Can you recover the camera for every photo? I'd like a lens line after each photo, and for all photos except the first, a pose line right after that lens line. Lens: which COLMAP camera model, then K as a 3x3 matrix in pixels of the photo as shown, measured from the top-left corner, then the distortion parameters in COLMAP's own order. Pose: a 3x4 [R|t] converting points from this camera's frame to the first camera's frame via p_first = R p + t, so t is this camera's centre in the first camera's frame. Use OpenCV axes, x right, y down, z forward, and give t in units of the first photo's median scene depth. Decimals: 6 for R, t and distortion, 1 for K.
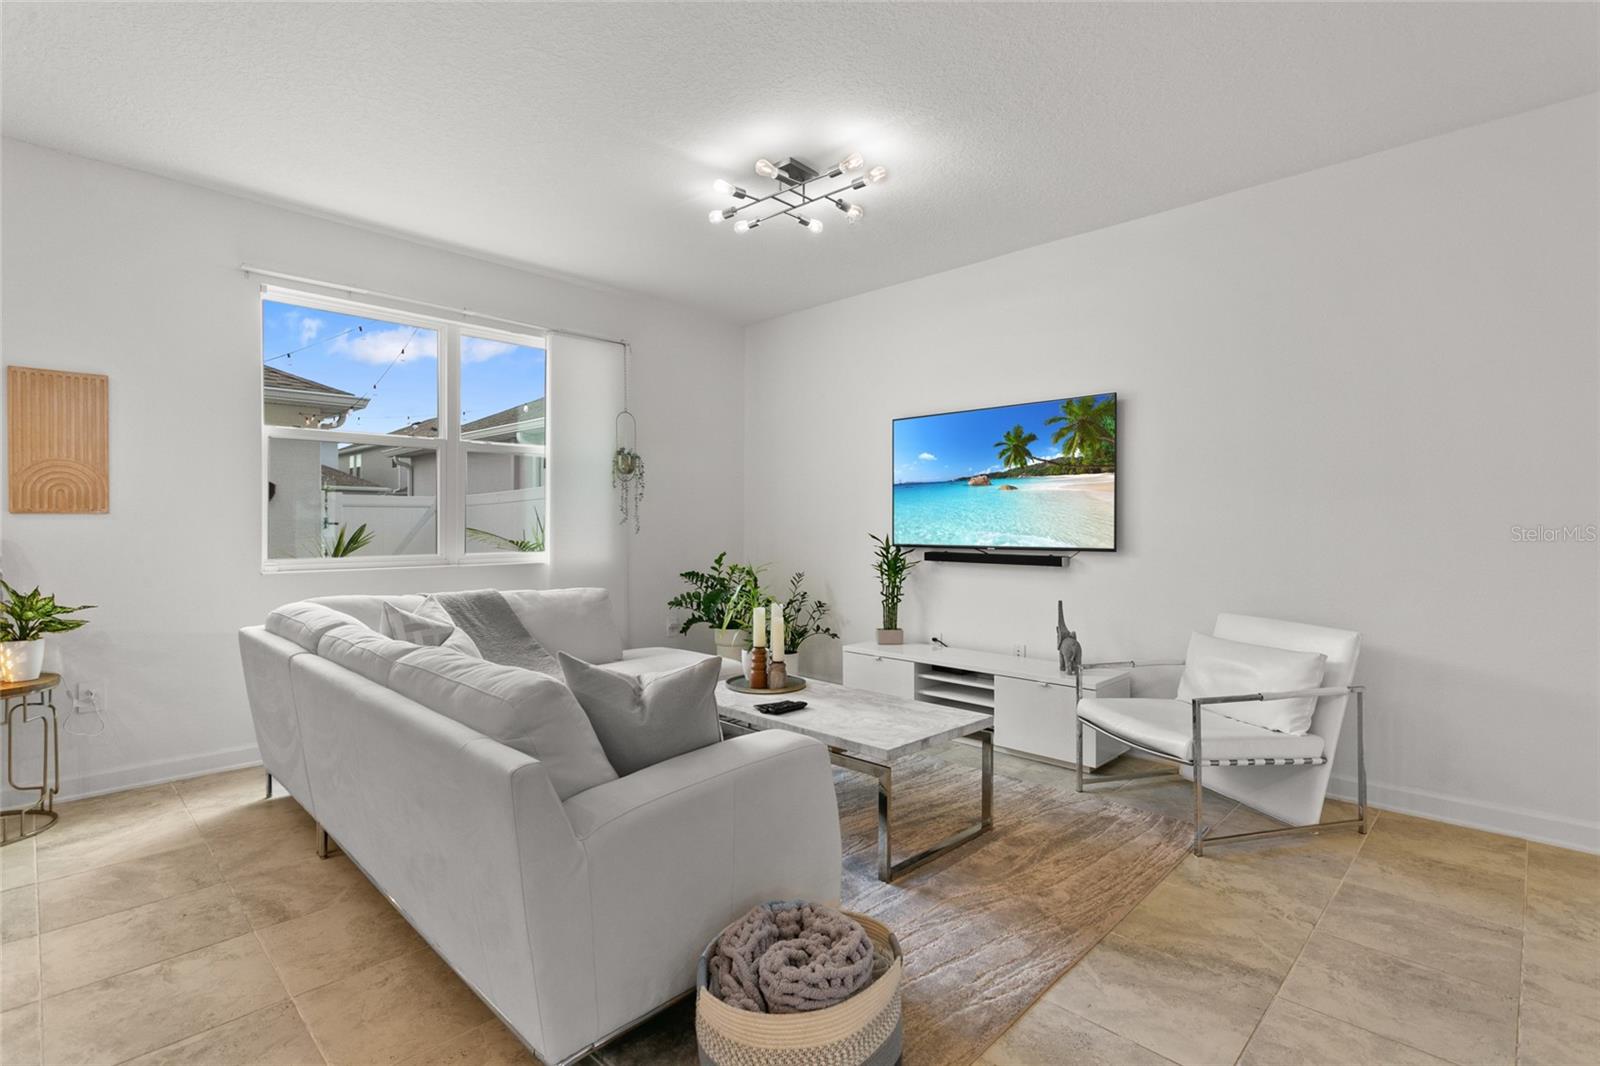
lens RADIAL K [[755.8, 0, 808.2], [0, 755.8, 527.6], [0, 0, 1]] dist [0.003916, 0.001240]
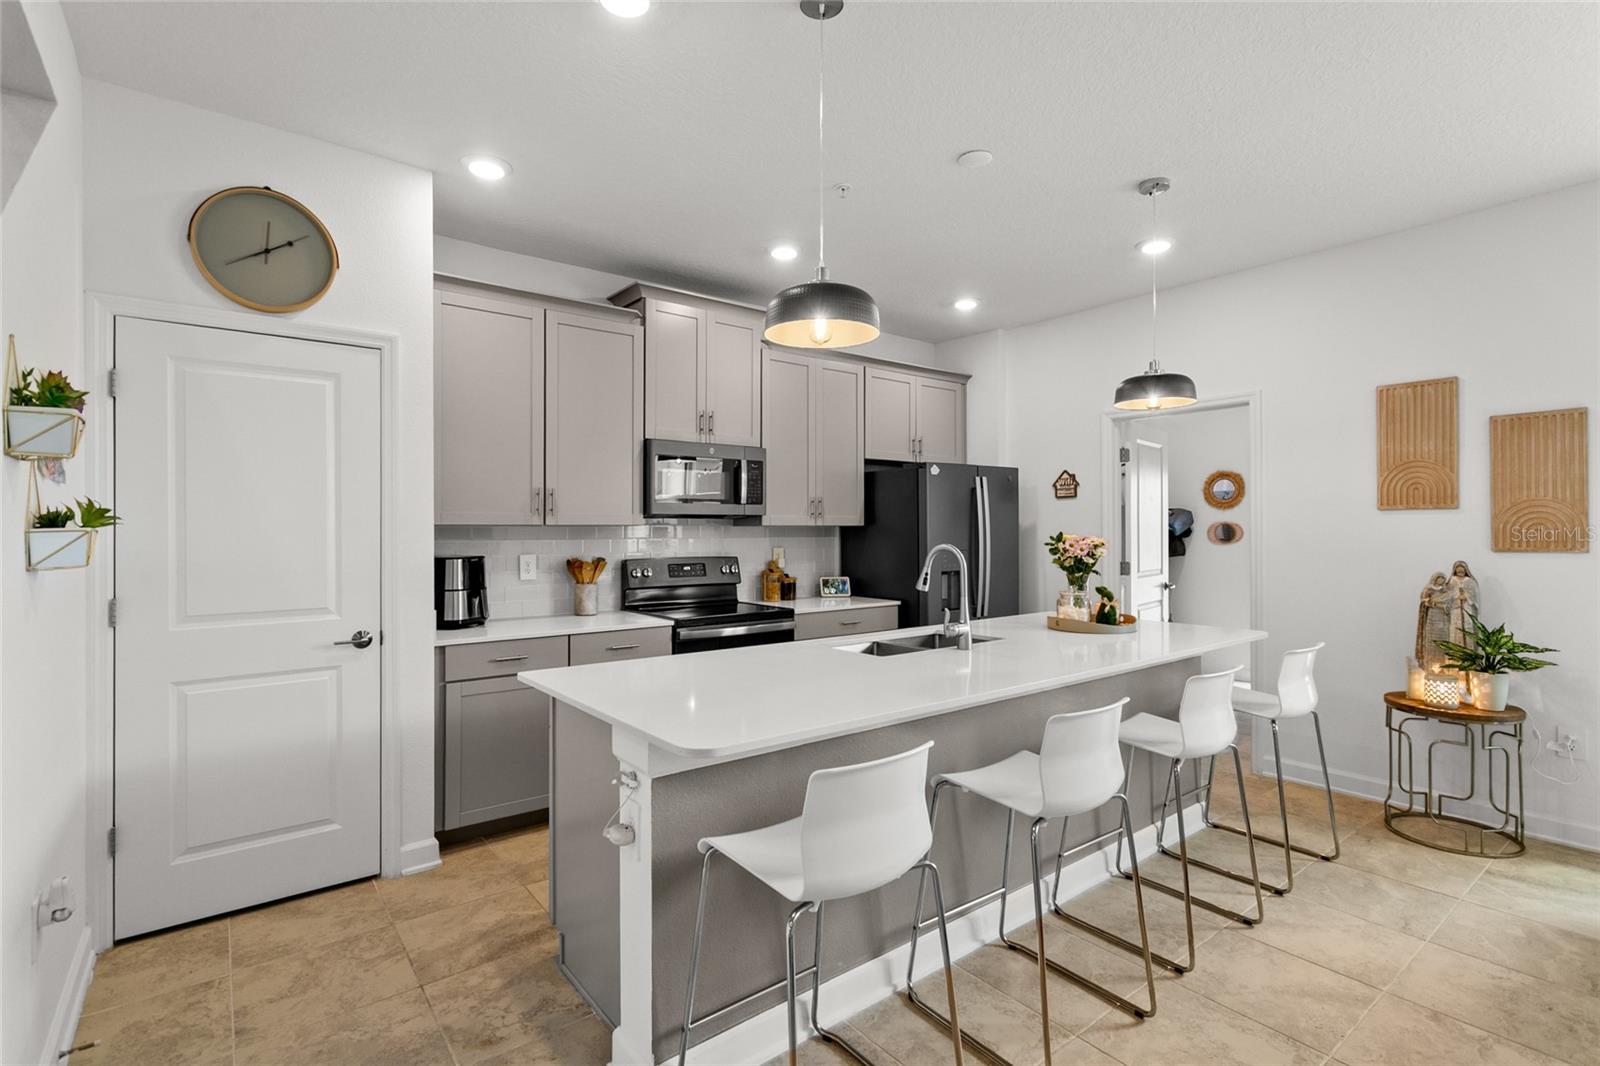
lens RADIAL K [[760.2, 0, 796.9], [0, 760.2, 524.6], [0, 0, 1]] dist [0.002306, 0.001187]
pose [[-0.134808, -0.007731, -0.990842, 0.152818], [-0.001845, 0.999970, -0.007551, -0.045367], [0.990870, 0.000810, -0.134818, 0.154096]]
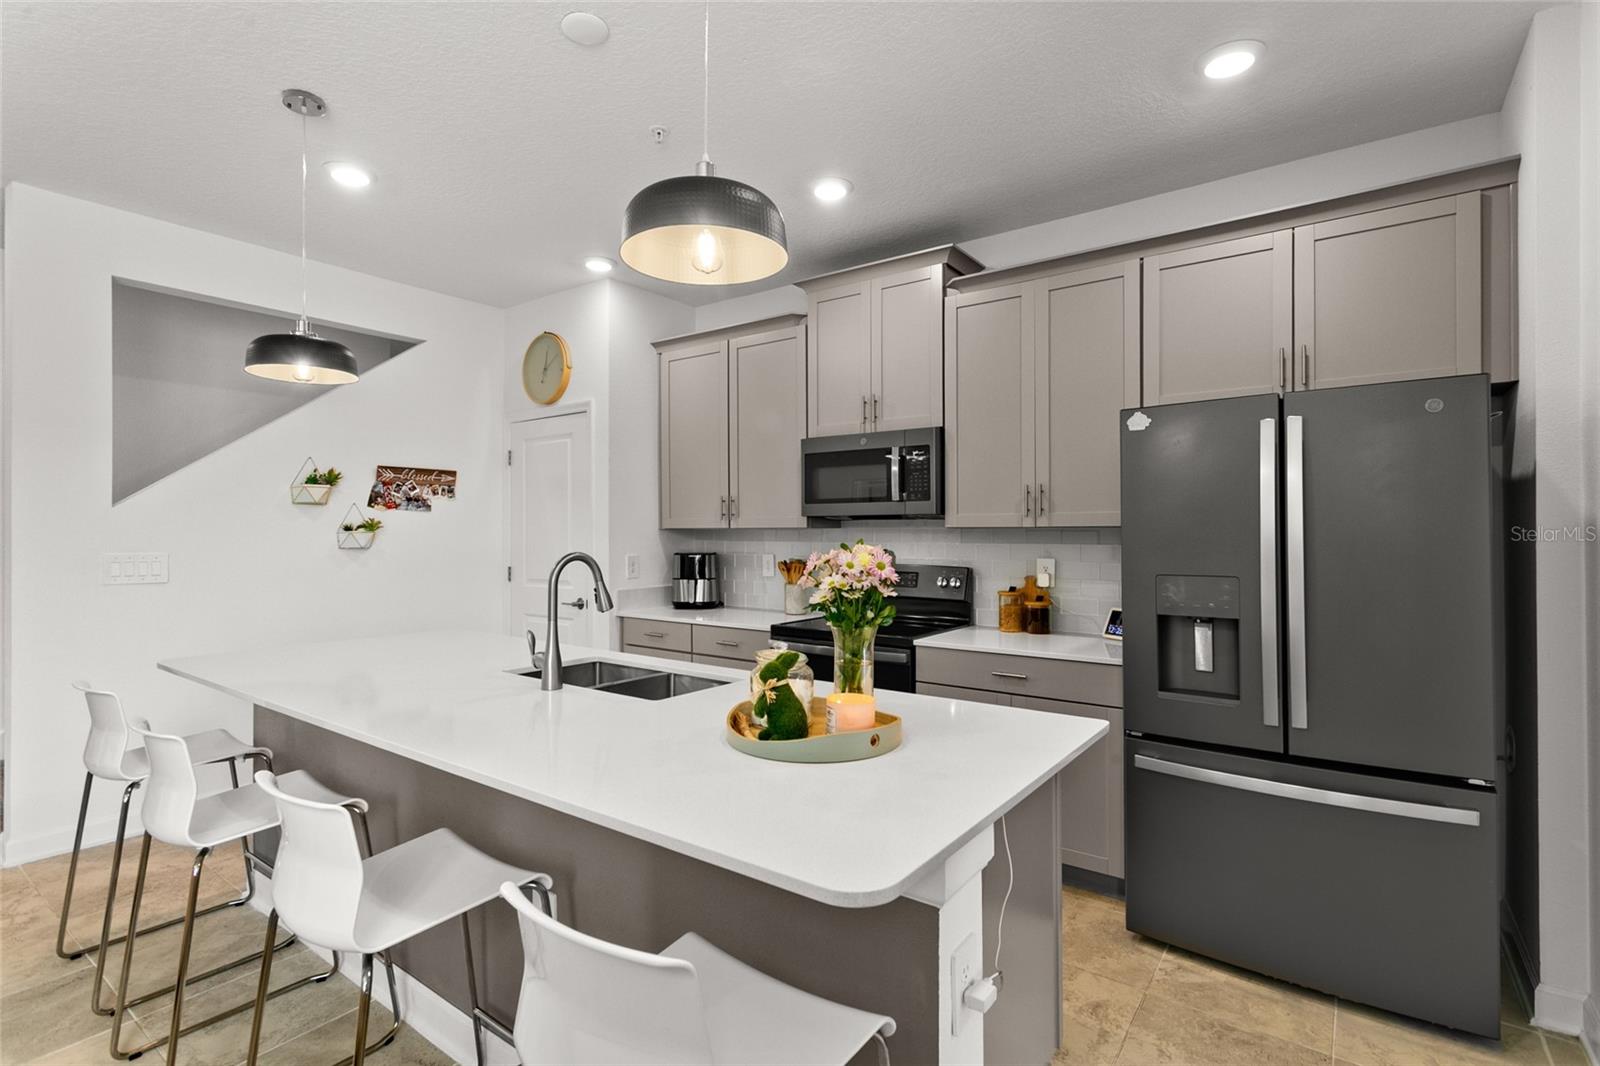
lens RADIAL K [[754.4, 0, 800.0], [0, 754.4, 533.0], [0, 0, 1]] dist [-0.005410, -0.000070]
pose [[-0.989808, -0.003854, -0.142357, -0.829813], [-0.004303, 0.999987, 0.002848, -0.048266], [0.142345, 0.003432, -0.989811, 0.900112]]
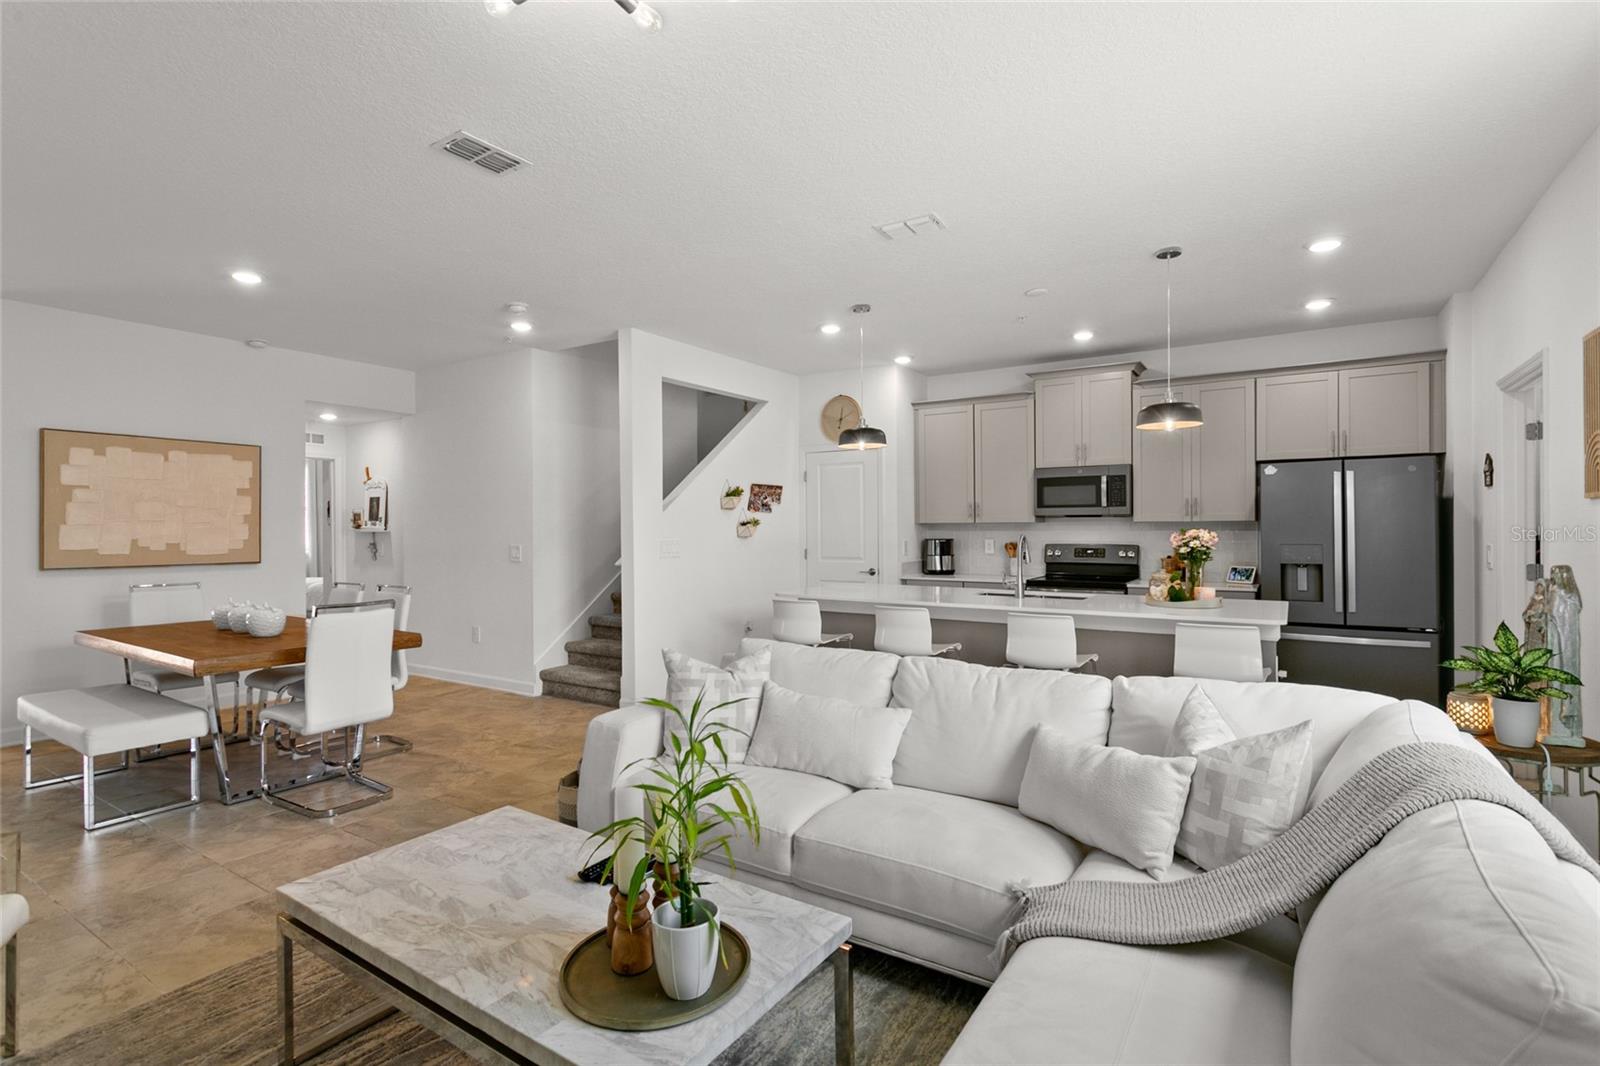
lens RADIAL K [[755.8, 0, 808.2], [0, 755.8, 527.6], [0, 0, 1]] dist [0.003916, 0.001240]
pose [[-0.978978, 0.002065, -0.203955, -0.053271], [0.001264, 0.999991, 0.004056, -0.047949], [0.203962, 0.003713, -0.978972, 1.511638]]
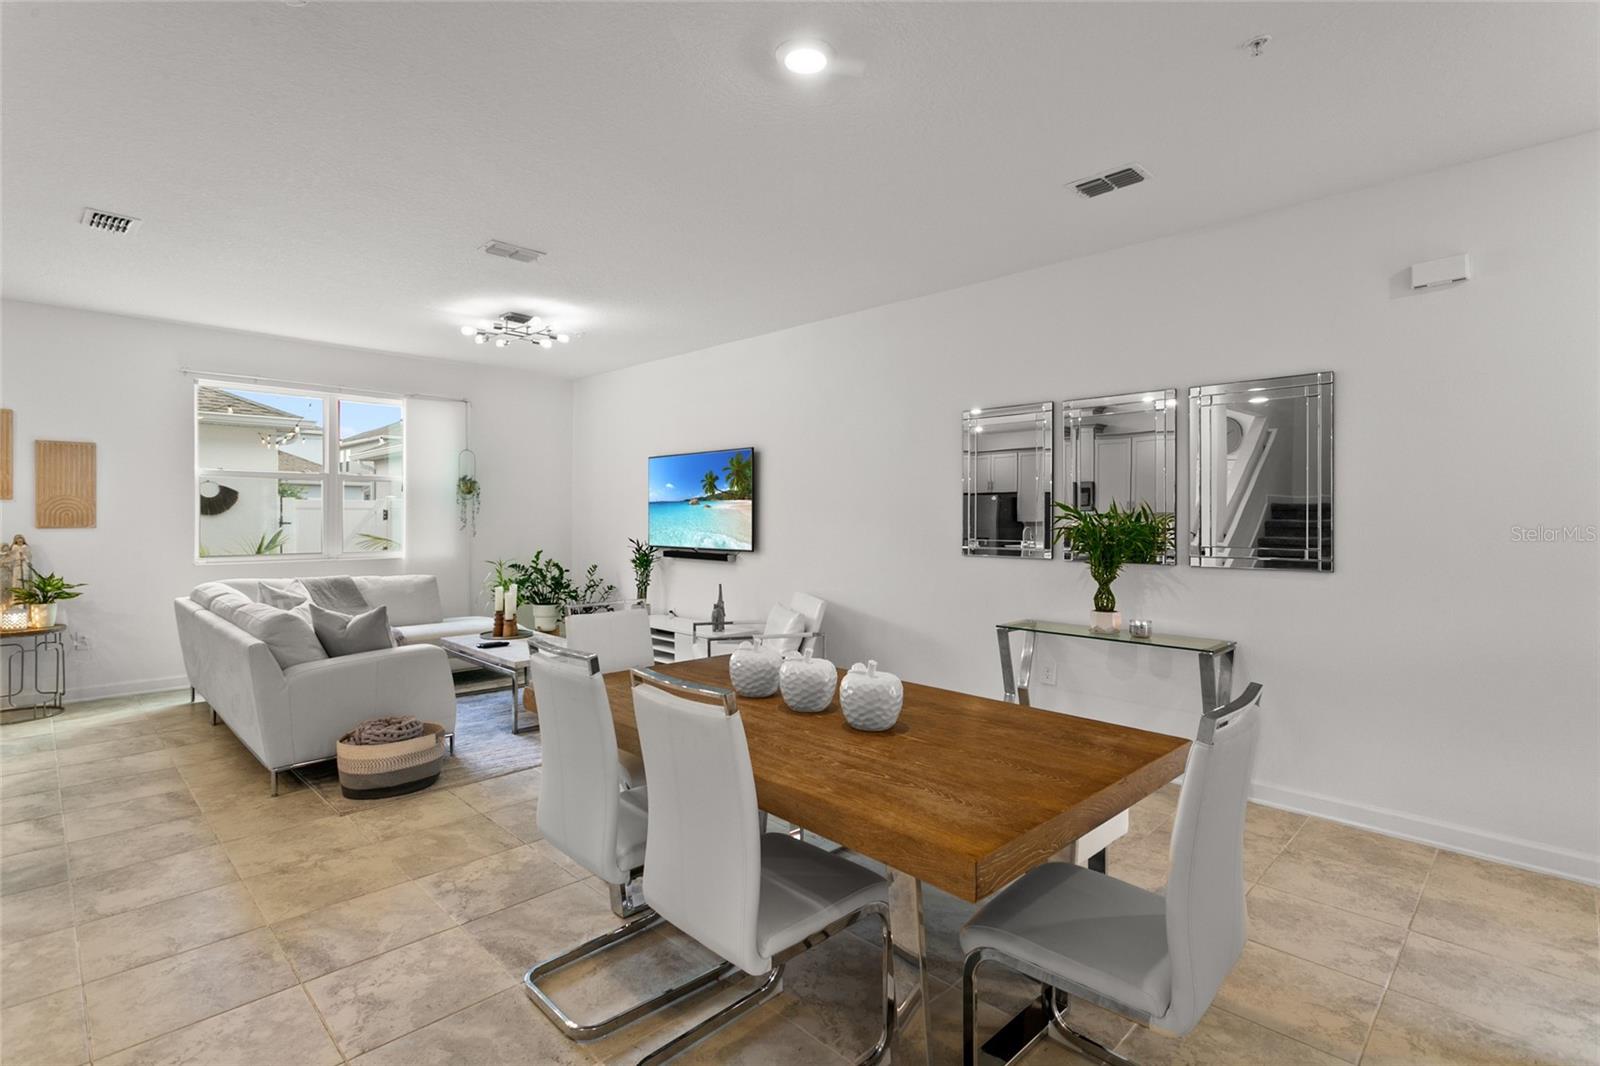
lens RADIAL K [[761.9, 0, 803.4], [0, 761.9, 518.4], [0, 0, 1]] dist [0.005575, 0.000526]
pose [[0.999963, 0.002483, -0.008189, 0.613003], [-0.002487, 0.999997, -0.000520, -0.041559], [0.008187, 0.000541, 0.999966, -0.633674]]
